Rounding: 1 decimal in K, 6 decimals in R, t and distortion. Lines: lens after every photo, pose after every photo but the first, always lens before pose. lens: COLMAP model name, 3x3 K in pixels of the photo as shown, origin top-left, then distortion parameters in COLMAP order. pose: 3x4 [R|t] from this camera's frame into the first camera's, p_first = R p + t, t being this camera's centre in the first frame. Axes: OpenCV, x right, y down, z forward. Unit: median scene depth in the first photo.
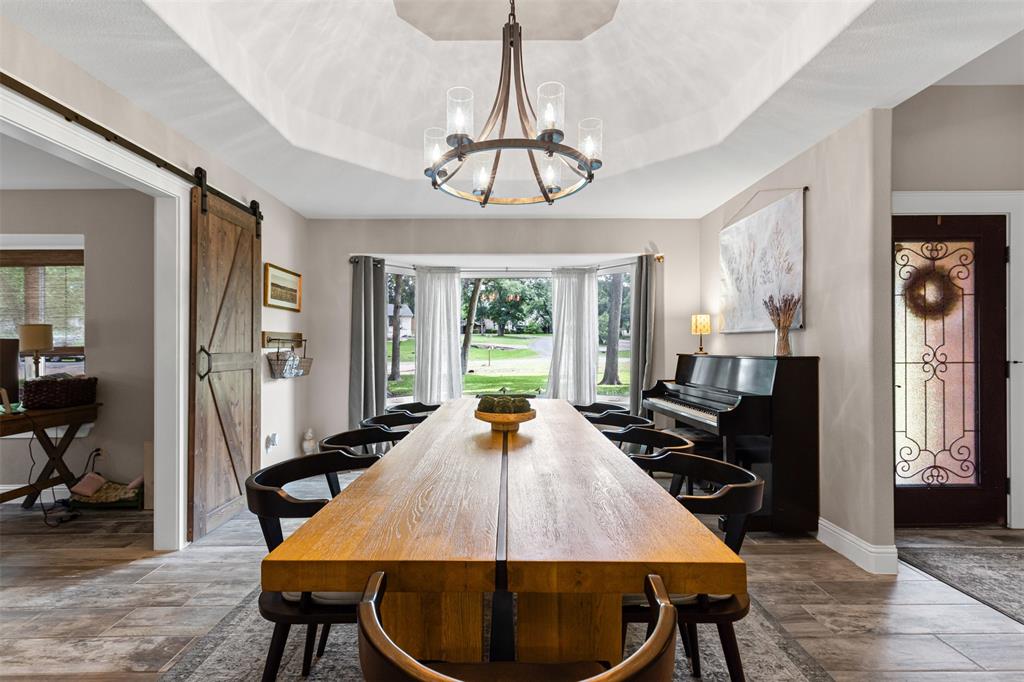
lens RADIAL K [[454.2, 0, 512.0], [0, 454.2, 341.0], [0, 0, 1]] dist [-0.000099, -0.000105]
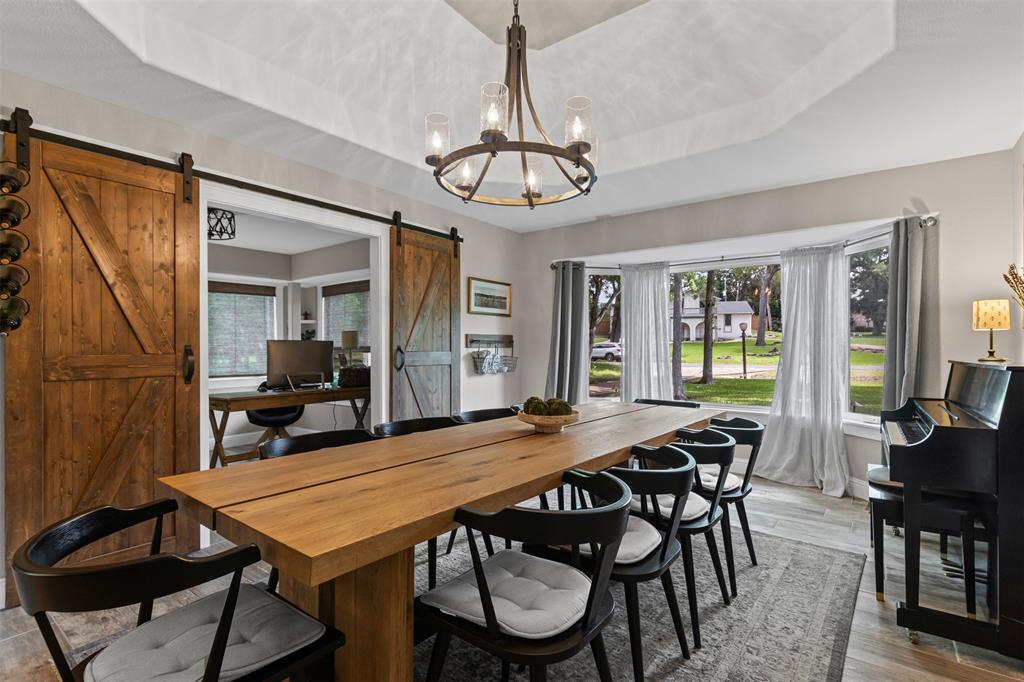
lens RADIAL K [[463.4, 0, 512.3], [0, 463.4, 347.8], [0, 0, 1]] dist [-0.001794, -0.000184]
pose [[0.807360, 0.005849, -0.590030, 0.274093], [0.002332, 0.999911, 0.013103, -0.000394], [0.590055, -0.011954, 0.807275, 0.074027]]
